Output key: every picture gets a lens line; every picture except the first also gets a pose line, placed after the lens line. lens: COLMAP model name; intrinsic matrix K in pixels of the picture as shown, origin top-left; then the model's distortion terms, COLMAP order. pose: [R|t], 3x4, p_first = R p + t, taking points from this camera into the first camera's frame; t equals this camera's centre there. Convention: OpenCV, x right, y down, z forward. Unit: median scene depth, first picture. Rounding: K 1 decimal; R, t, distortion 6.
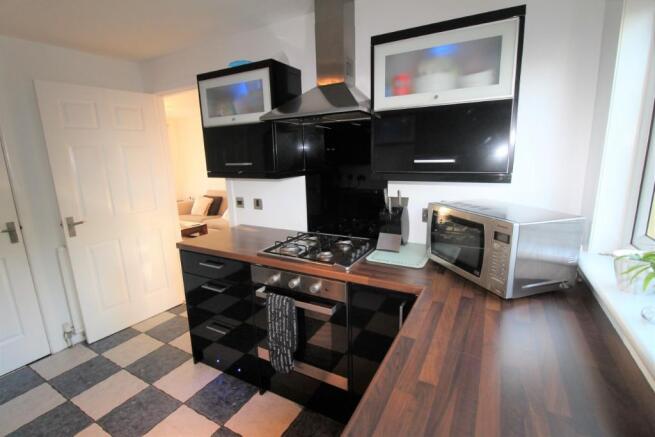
lens RADIAL K [[306.9, 0, 329.6], [0, 306.9, 218.7], [0, 0, 1]] dist [0.003279, -0.015712]
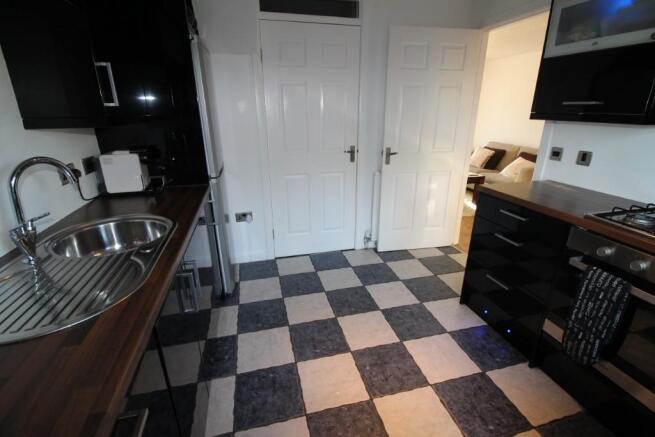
lens RADIAL K [[306.9, 0, 329.6], [0, 306.9, 218.7], [0, 0, 1]] dist [0.003279, -0.015712]
pose [[0.683986, 0.267193, -0.678801, -0.120105], [-0.164789, 0.963048, 0.213032, 0.050103], [0.710639, -0.033852, 0.702742, -0.037529]]
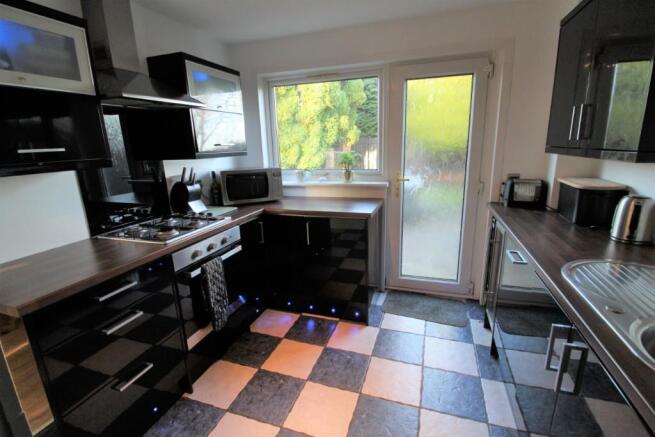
lens RADIAL K [[306.9, 0, 329.6], [0, 306.9, 218.7], [0, 0, 1]] dist [0.003279, -0.015712]
pose [[-0.170293, -0.209778, 0.962805, -0.988444], [0.234267, 0.940444, 0.246341, -0.056069], [-0.957141, 0.267504, -0.111007, 0.504467]]
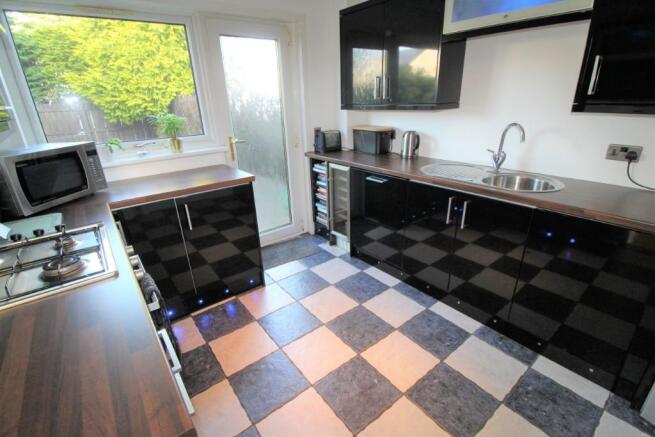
lens RADIAL K [[306.9, 0, 329.6], [0, 306.9, 218.7], [0, 0, 1]] dist [0.003279, -0.015712]
pose [[-0.916966, -0.098275, 0.386671, -0.654518], [0.131373, 0.840760, 0.525227, -0.173644], [-0.376714, 0.532414, -0.758038, 1.014526]]
